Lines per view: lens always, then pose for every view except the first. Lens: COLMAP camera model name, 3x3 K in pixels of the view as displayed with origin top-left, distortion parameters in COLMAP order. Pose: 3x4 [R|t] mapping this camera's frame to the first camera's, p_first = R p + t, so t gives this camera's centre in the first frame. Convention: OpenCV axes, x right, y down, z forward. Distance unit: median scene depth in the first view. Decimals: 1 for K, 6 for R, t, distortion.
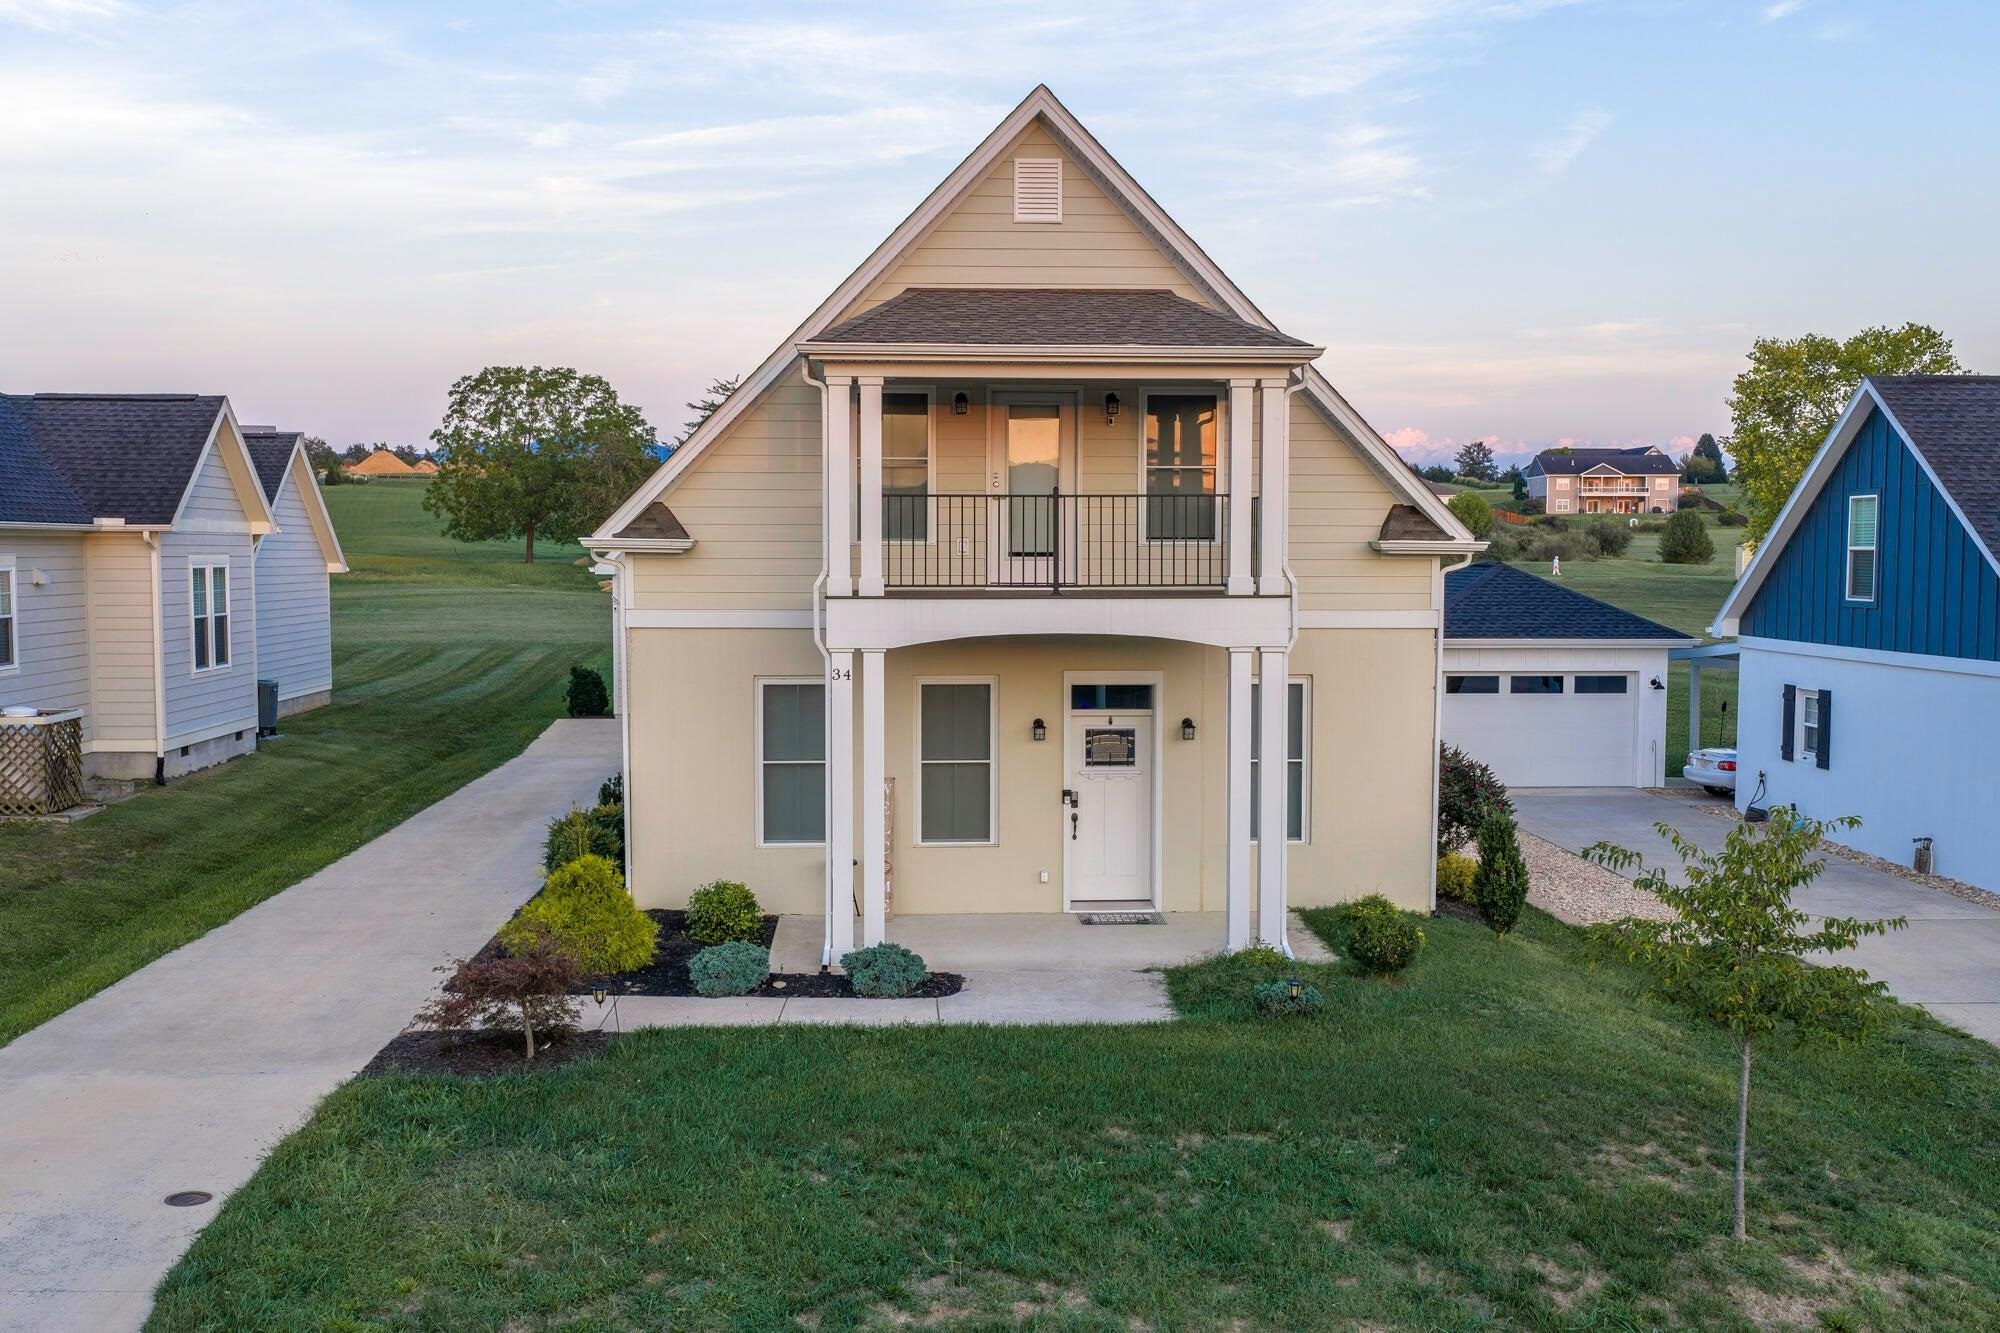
lens RADIAL K [[1932.3, 0, 957.8], [0, 1932.3, 705.0], [0, 0, 1]] dist [-0.000460, -0.007809]
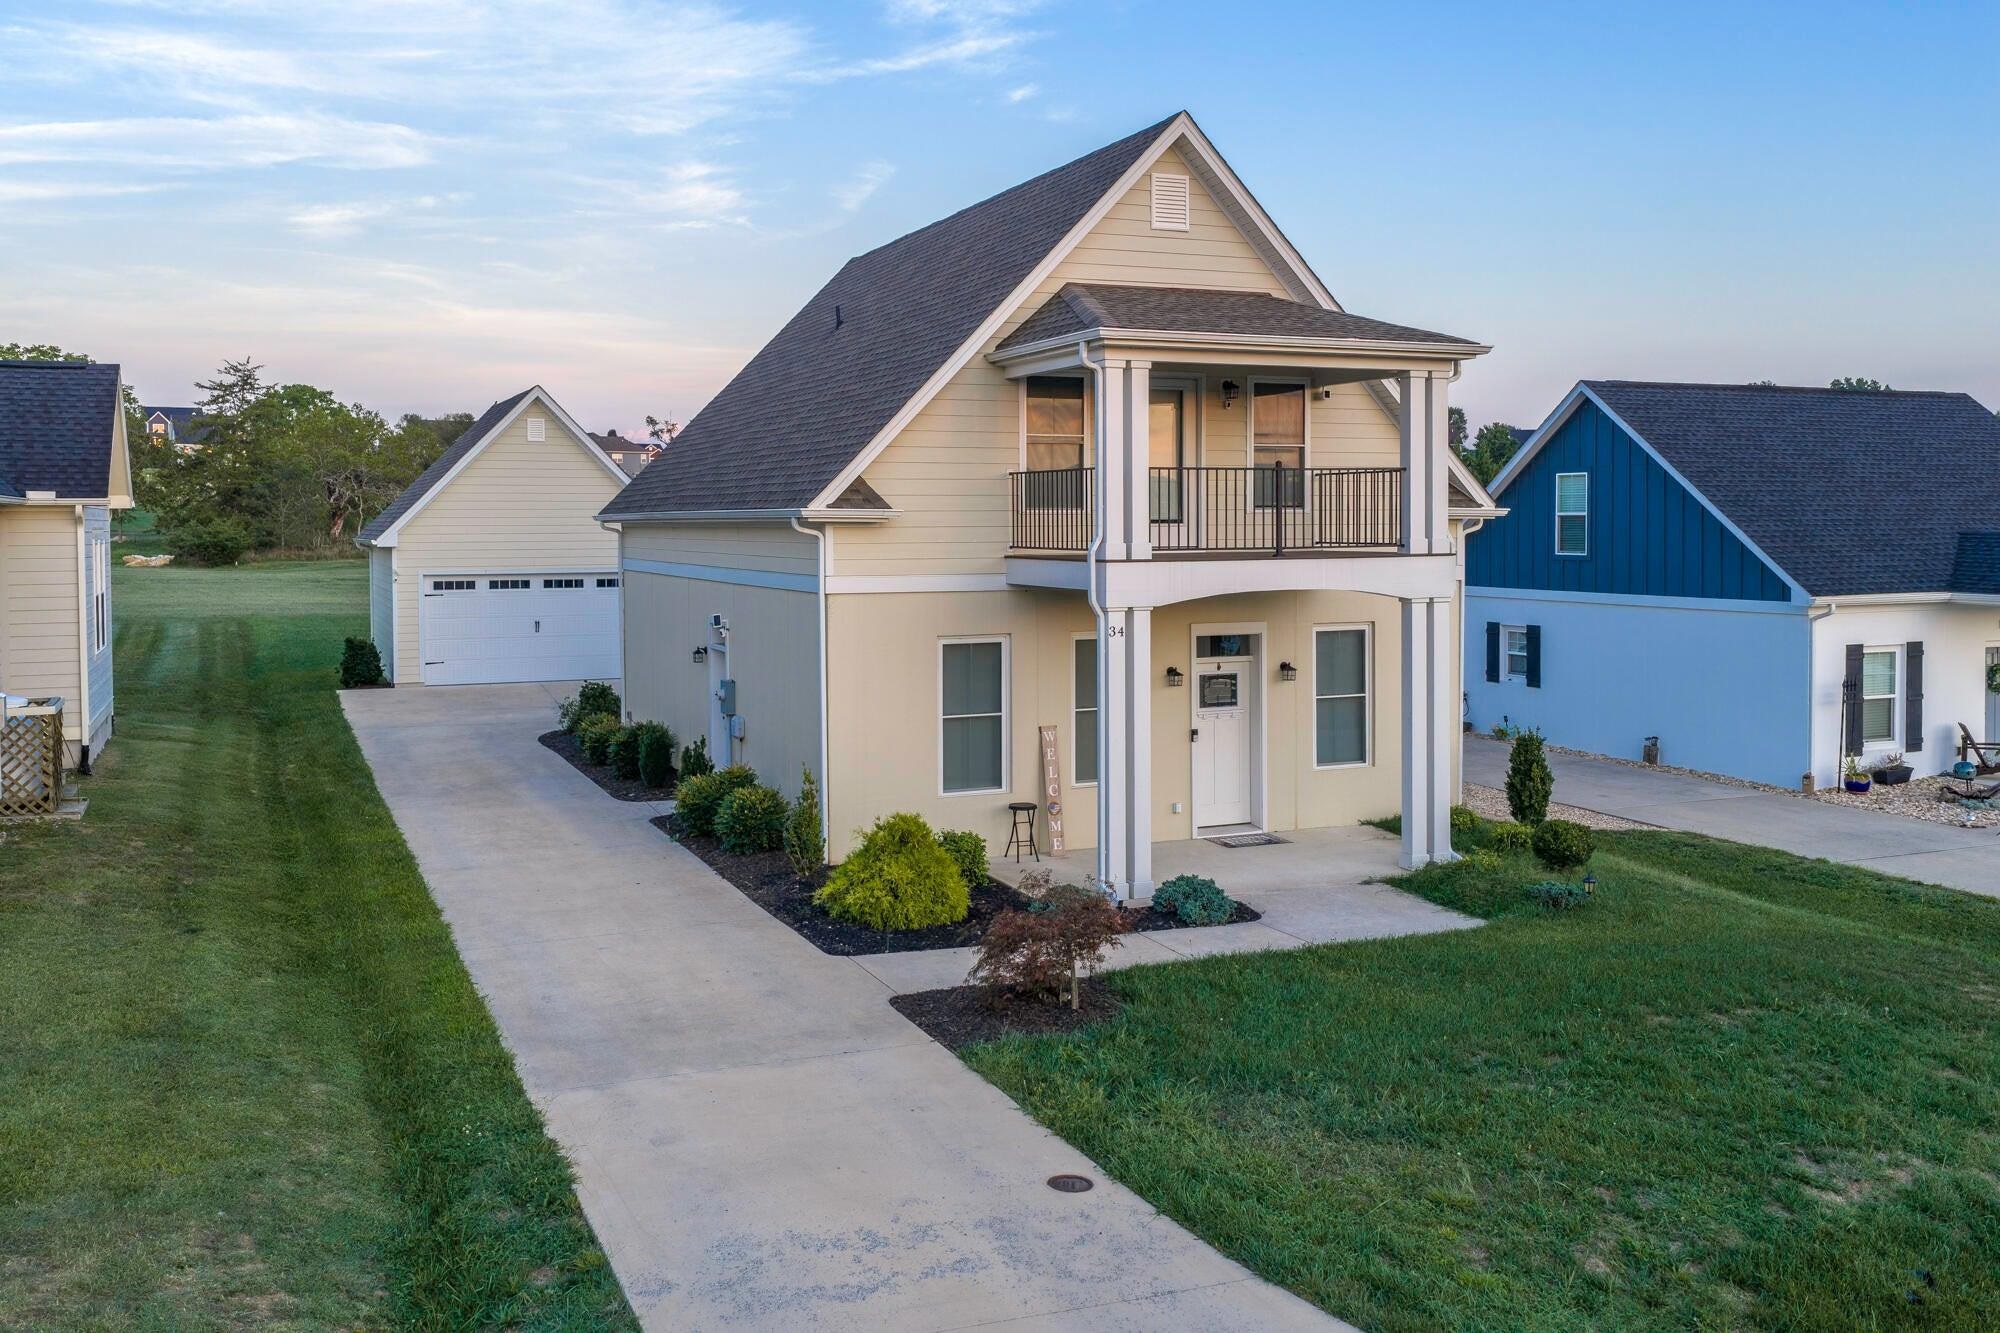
lens RADIAL K [[1689.0, 0, 953.6], [0, 1689.0, 584.4], [0, 0, 1]] dist [0.010355, -0.041486]
pose [[0.940832, -0.019197, 0.338328, -0.410575], [0.033817, 0.998729, -0.037370, -0.008522], [-0.337181, 0.046601, 0.940286, 0.115788]]
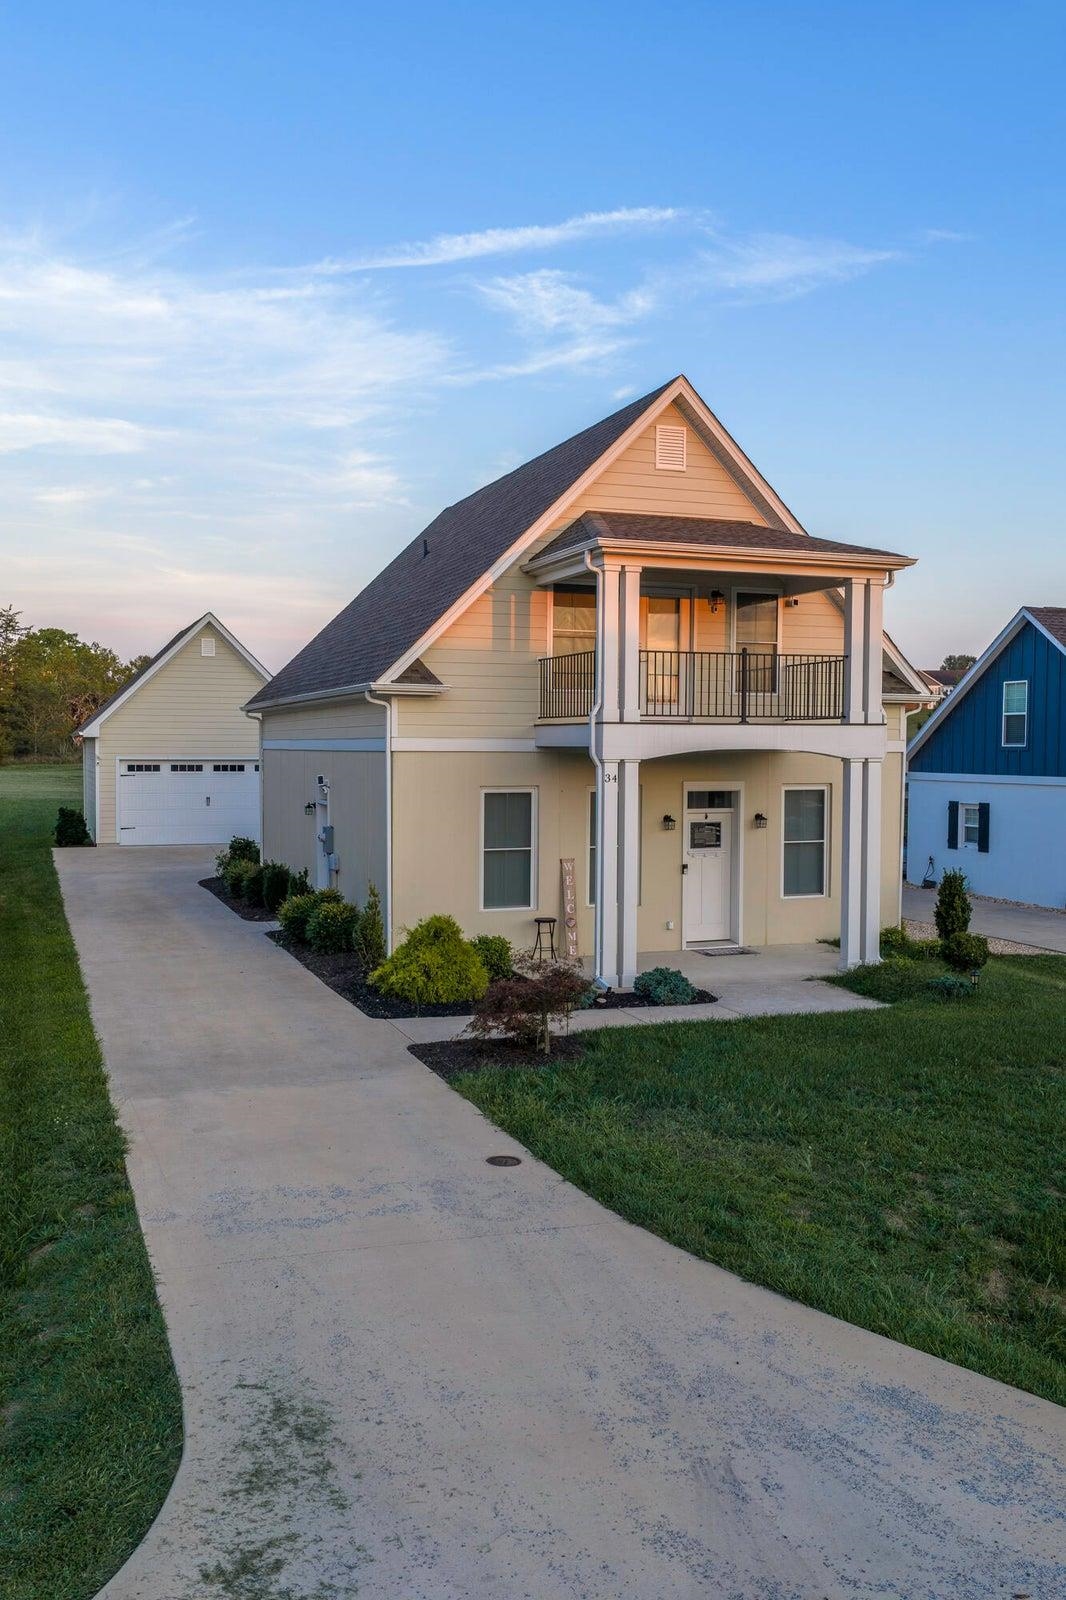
lens RADIAL K [[1332.6, 0, 526.9], [0, 1332.6, 828.4], [0, 0, 1]] dist [0.003819, -0.052086]
pose [[0.951755, -0.017082, 0.306384, -0.361169], [0.022444, 0.999650, -0.013984, 0.028548], [-0.306038, 0.020185, 0.951805, 0.091169]]
